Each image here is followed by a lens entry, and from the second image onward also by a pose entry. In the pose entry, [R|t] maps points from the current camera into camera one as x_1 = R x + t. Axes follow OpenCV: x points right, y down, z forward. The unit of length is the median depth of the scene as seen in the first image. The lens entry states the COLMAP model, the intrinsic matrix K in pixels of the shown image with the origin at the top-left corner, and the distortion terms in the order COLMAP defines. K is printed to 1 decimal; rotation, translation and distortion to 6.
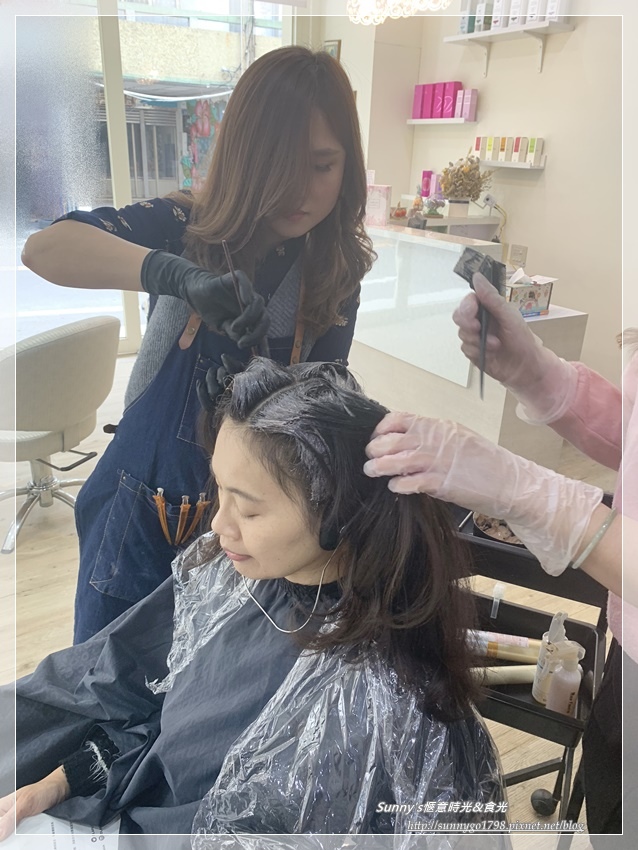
lens RADIAL K [[658.0, 0, 319.0], [0, 658.0, 425.0], [0, 0, 1]] dist [0.014642, -0.000965]
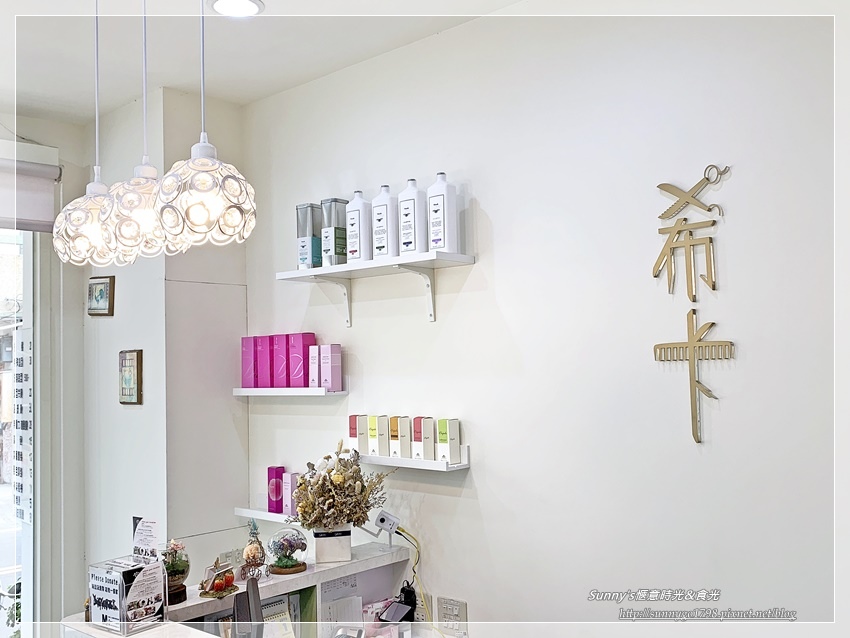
lens RADIAL K [[826.1, 0, 425.0], [0, 826.1, 319.0], [0, 0, 1]] dist [0.092314, -0.003637]
pose [[0.955229, -0.045802, 0.292300, 0.090861], [0.167840, 0.897481, -0.407869, -0.200877], [-0.243652, 0.438668, 0.864988, 0.302692]]
